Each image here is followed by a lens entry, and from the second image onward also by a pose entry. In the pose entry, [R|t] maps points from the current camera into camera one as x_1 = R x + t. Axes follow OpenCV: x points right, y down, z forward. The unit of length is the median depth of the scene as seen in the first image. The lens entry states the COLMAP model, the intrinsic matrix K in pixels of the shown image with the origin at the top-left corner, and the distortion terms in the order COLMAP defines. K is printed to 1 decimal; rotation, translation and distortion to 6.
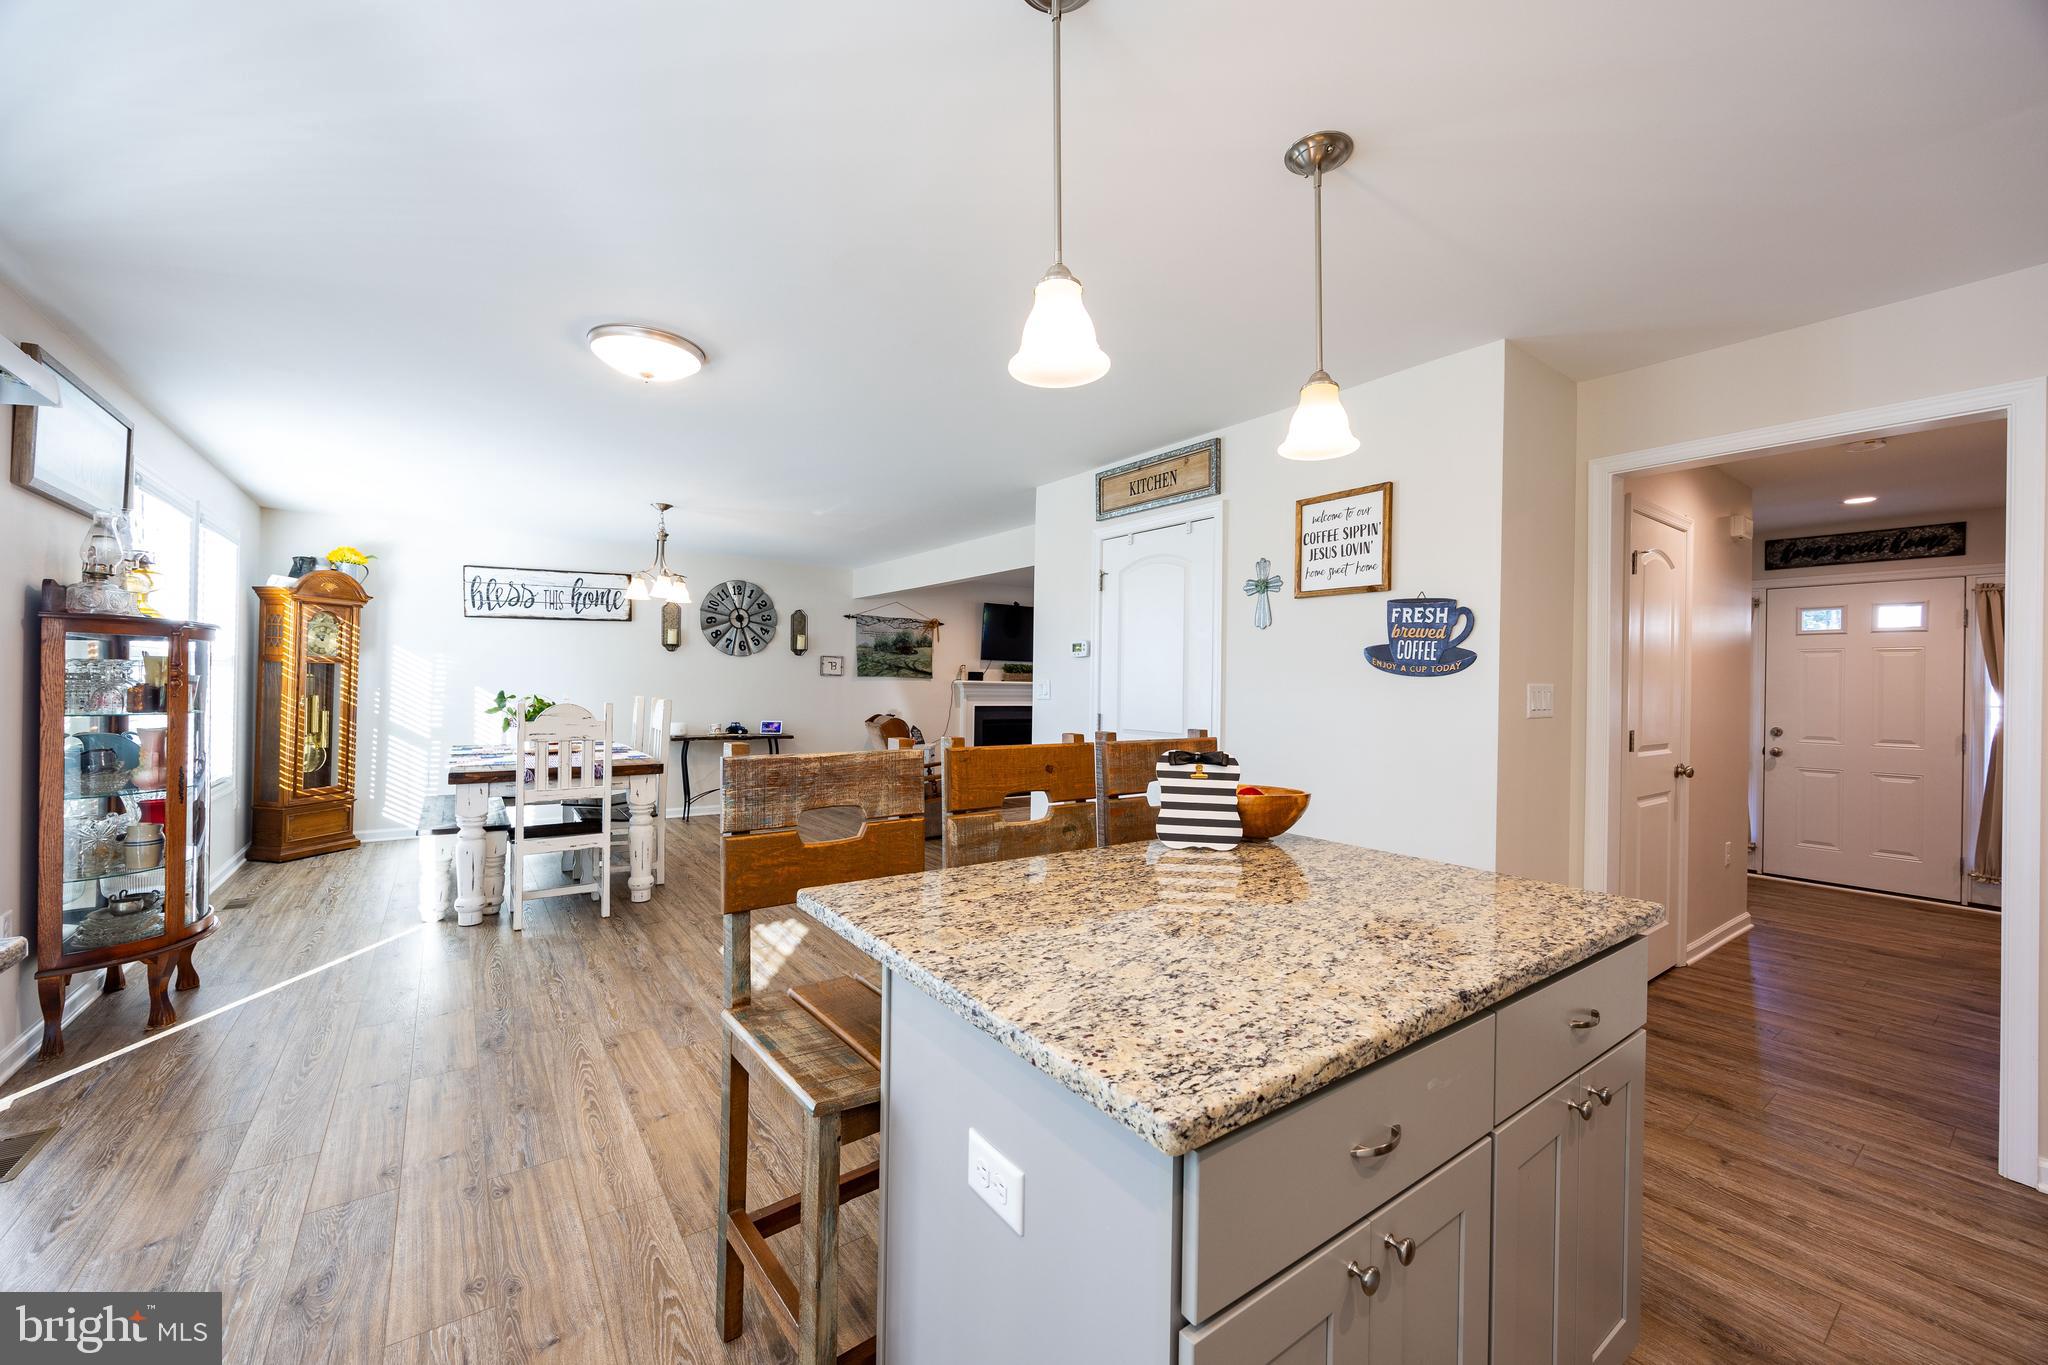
lens RADIAL K [[789.7, 0, 1024.0], [0, 789.7, 682.5], [0, 0, 1]] dist [-0.003076, 0.000147]
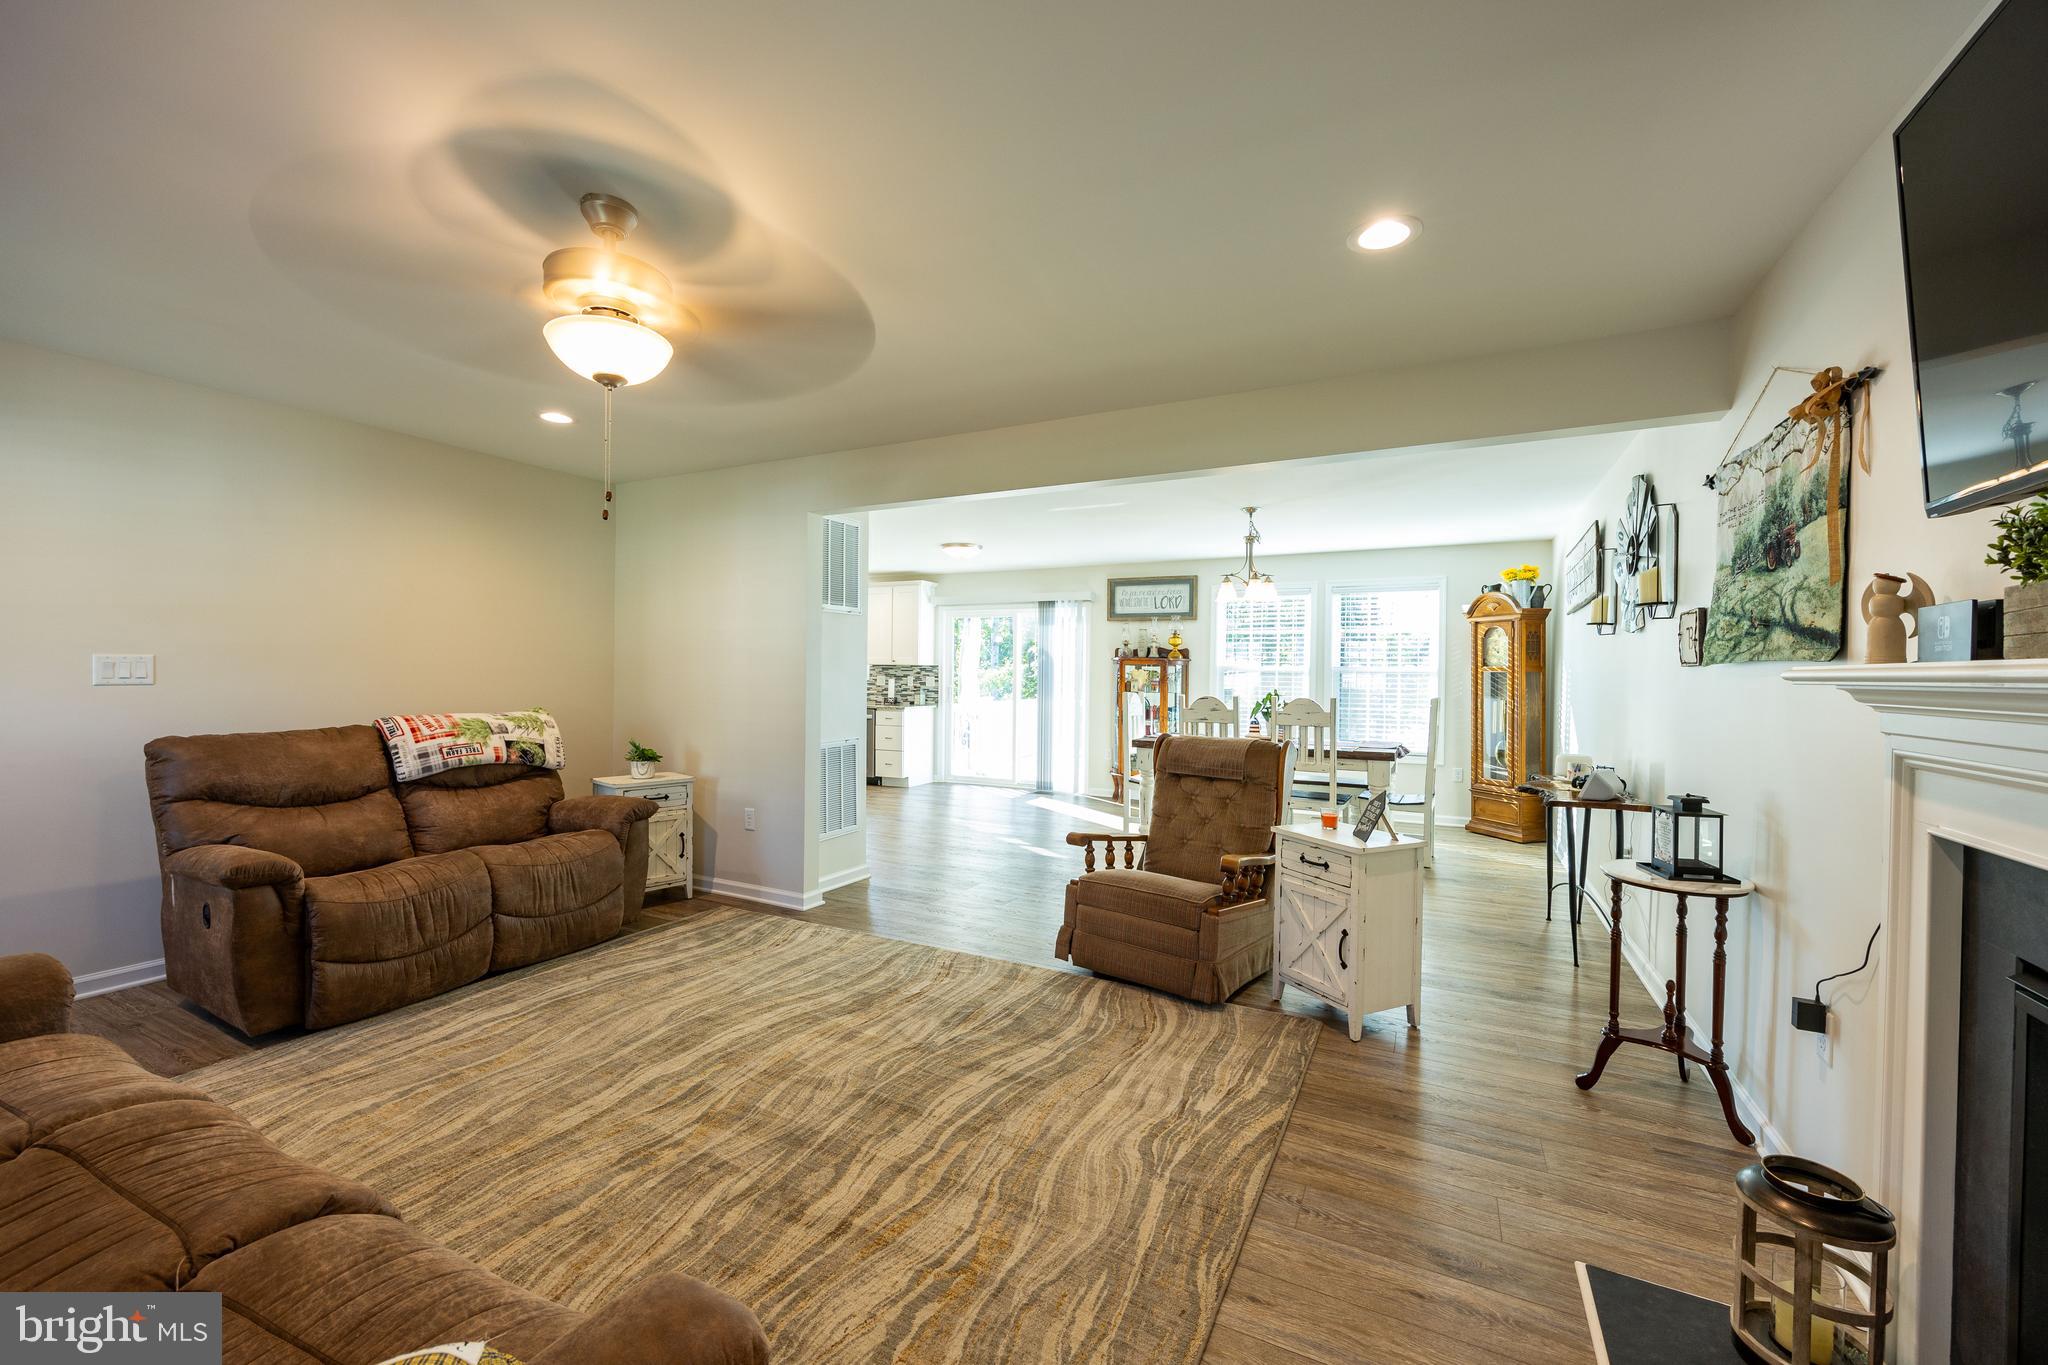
lens RADIAL K [[805.0, 0, 1029.0], [0, 805.0, 687.8], [0, 0, 1]] dist [-0.006729, 0.000091]
pose [[-0.890014, -0.019305, -0.455525, 0.282974], [-0.025039, 0.999665, 0.006558, 0.009423], [0.455245, 0.017243, -0.890199, 1.886836]]
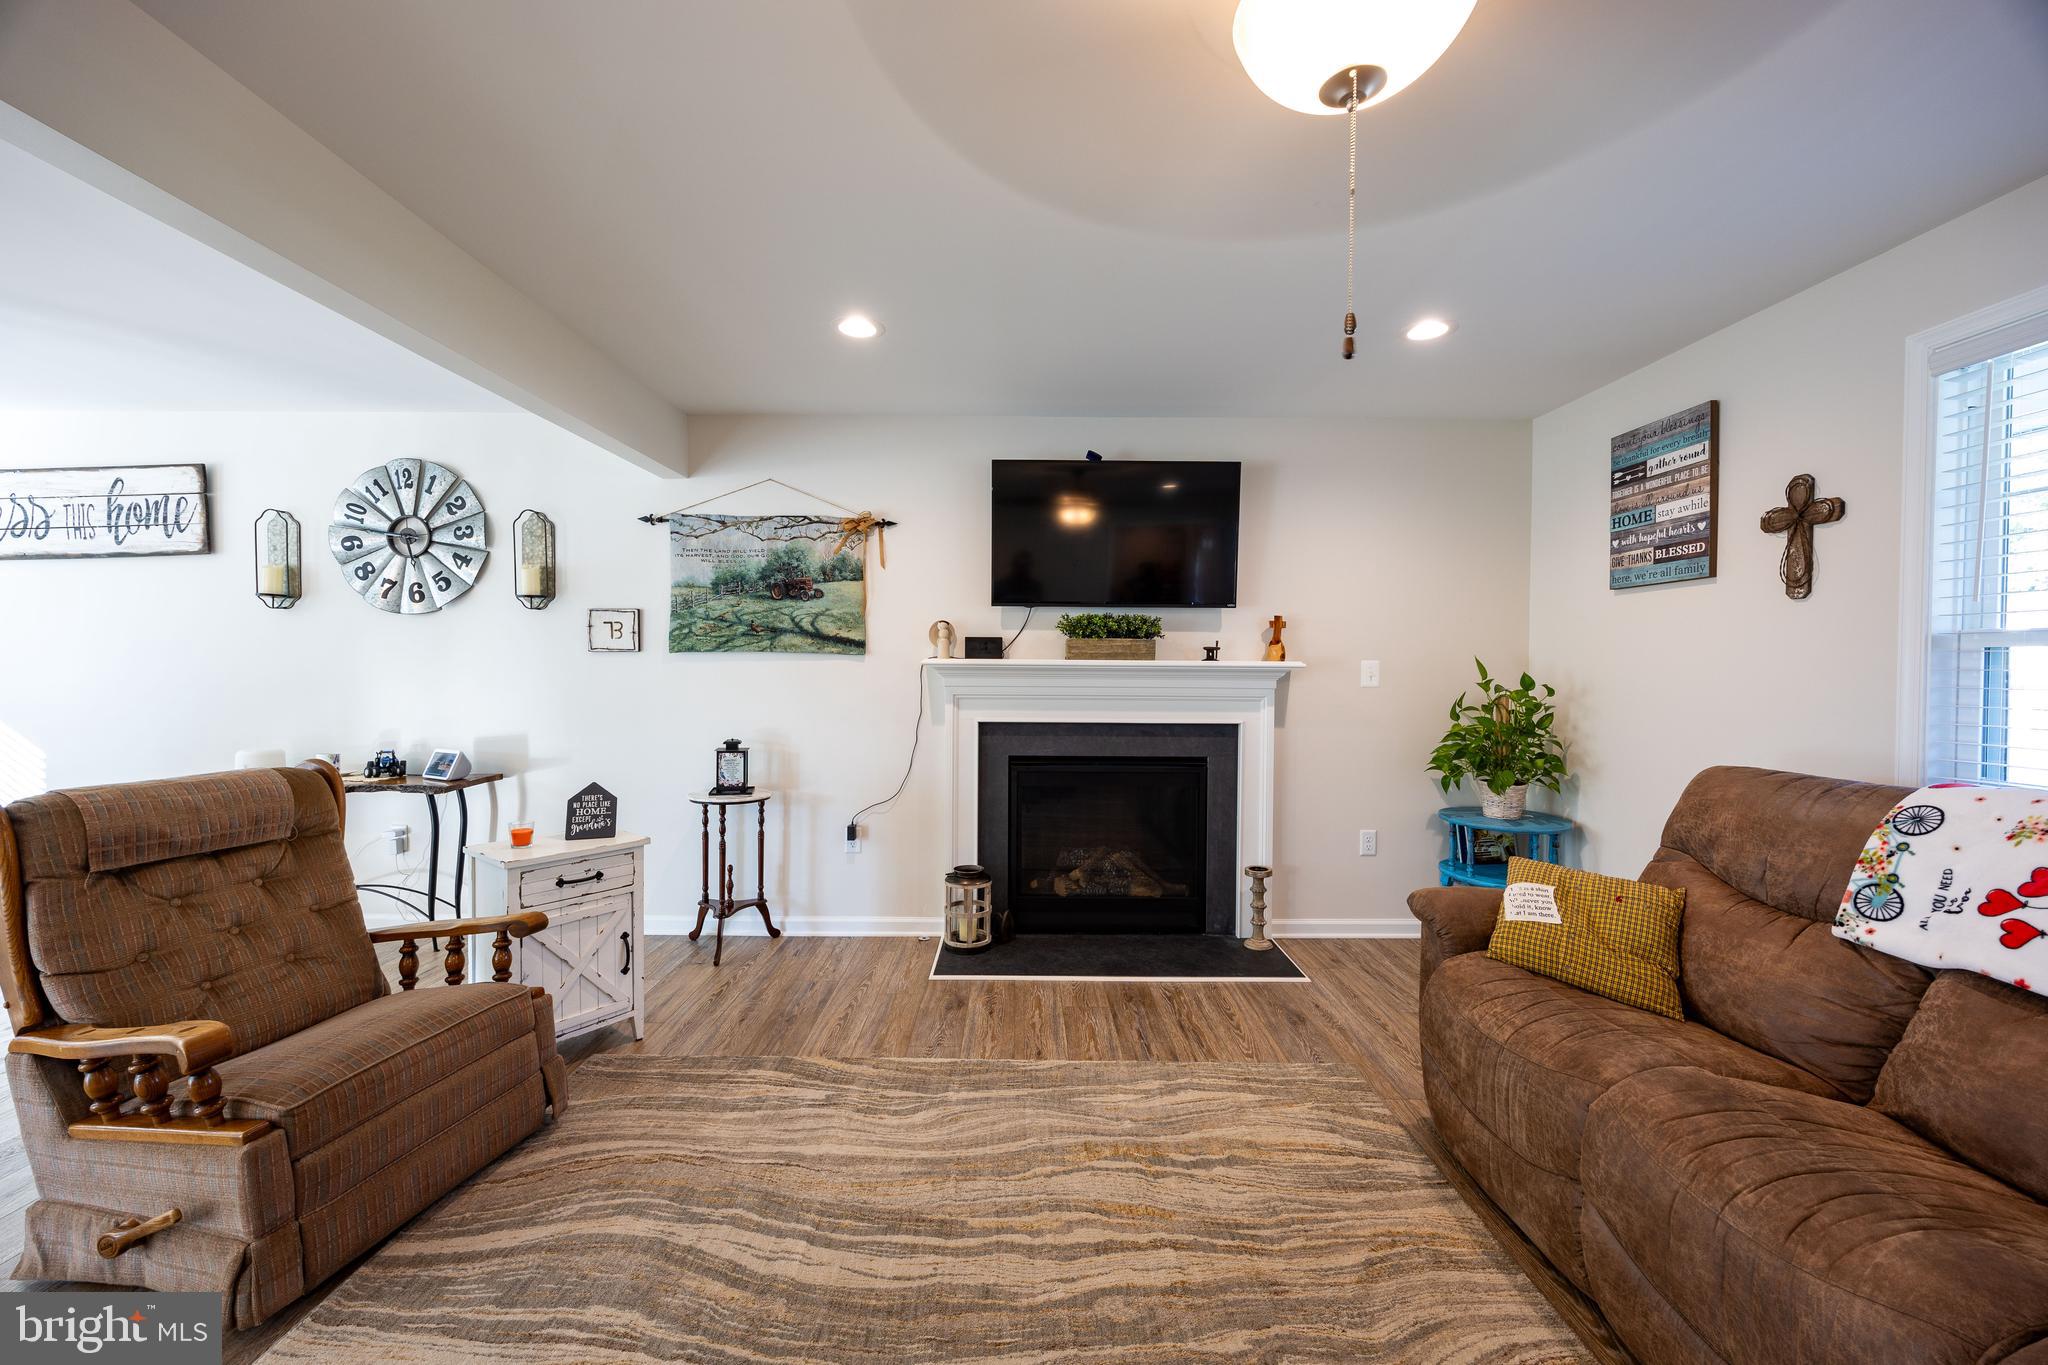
lens RADIAL K [[776.6, 0, 1024.0], [0, 776.6, 682.5], [0, 0, 1]] dist [-0.005478, 0.000556]
pose [[0.812524, 0.000346, -0.582928, 0.335528], [0.008161, 0.999895, 0.011970, 0.009005], [0.582871, -0.014484, 0.812435, 1.236181]]
